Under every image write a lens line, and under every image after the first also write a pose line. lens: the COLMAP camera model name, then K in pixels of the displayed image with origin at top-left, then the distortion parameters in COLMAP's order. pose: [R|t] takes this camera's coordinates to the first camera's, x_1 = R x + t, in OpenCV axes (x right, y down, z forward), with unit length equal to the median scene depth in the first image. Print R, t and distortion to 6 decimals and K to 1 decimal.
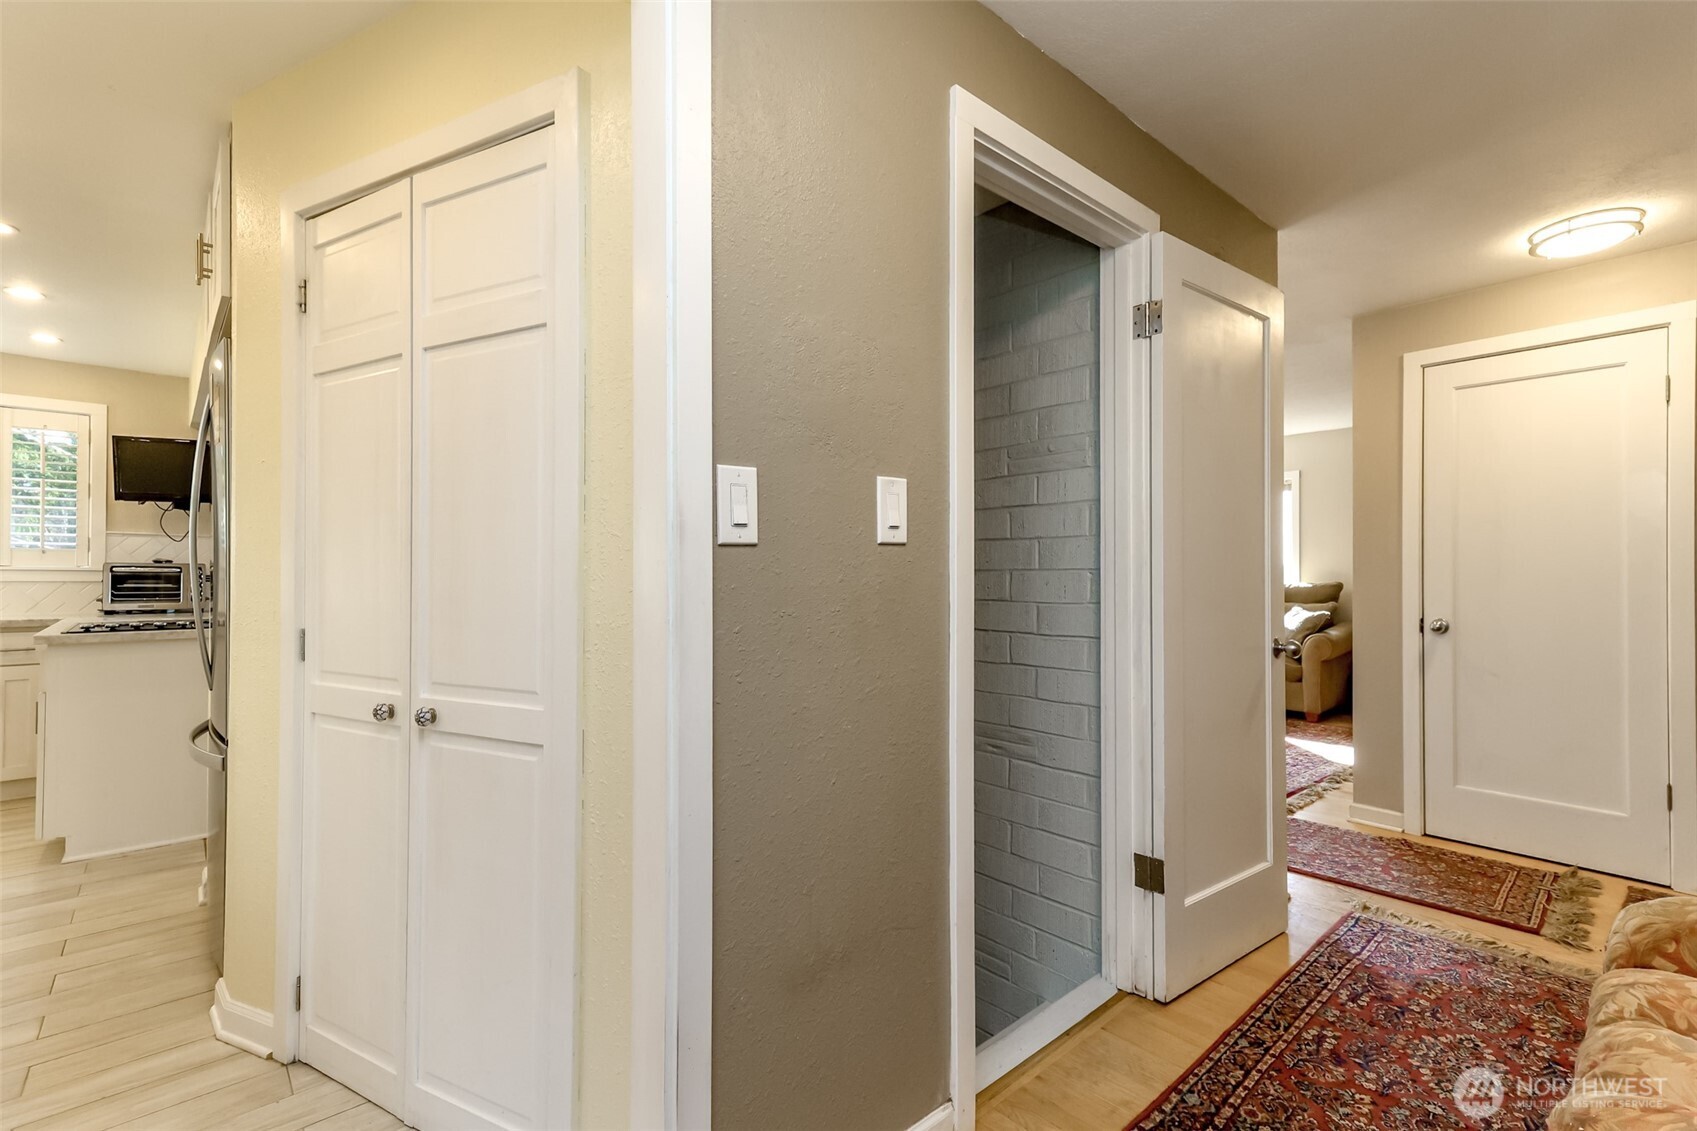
lens RADIAL K [[768.7, 0, 853.5], [0, 768.7, 565.4], [0, 0, 1]] dist [0.020568, 0.000270]
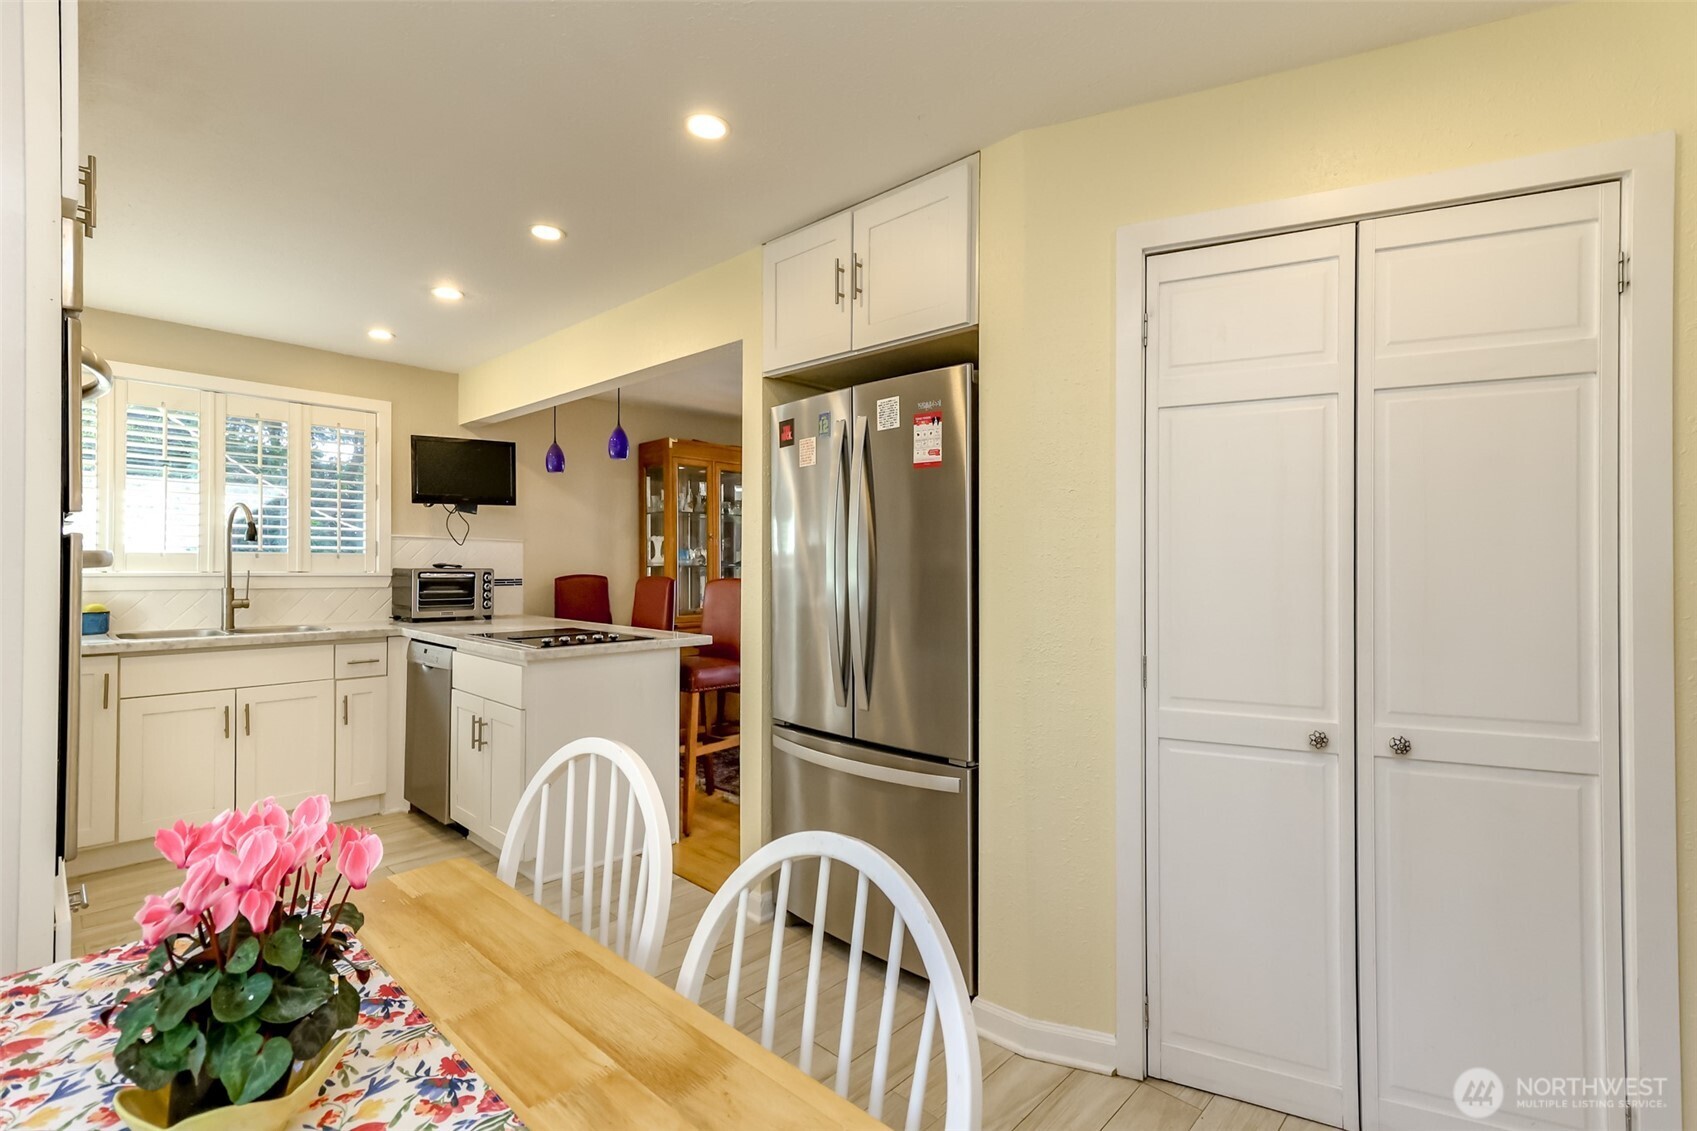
lens RADIAL K [[768.7, 0, 853.5], [0, 768.7, 565.4], [0, 0, 1]] dist [0.020568, 0.000270]
pose [[0.996582, 0.002918, 0.082557, -0.475347], [-0.003773, 0.999941, 0.010200, -0.017997], [-0.082523, -0.010477, 0.996534, 0.011249]]
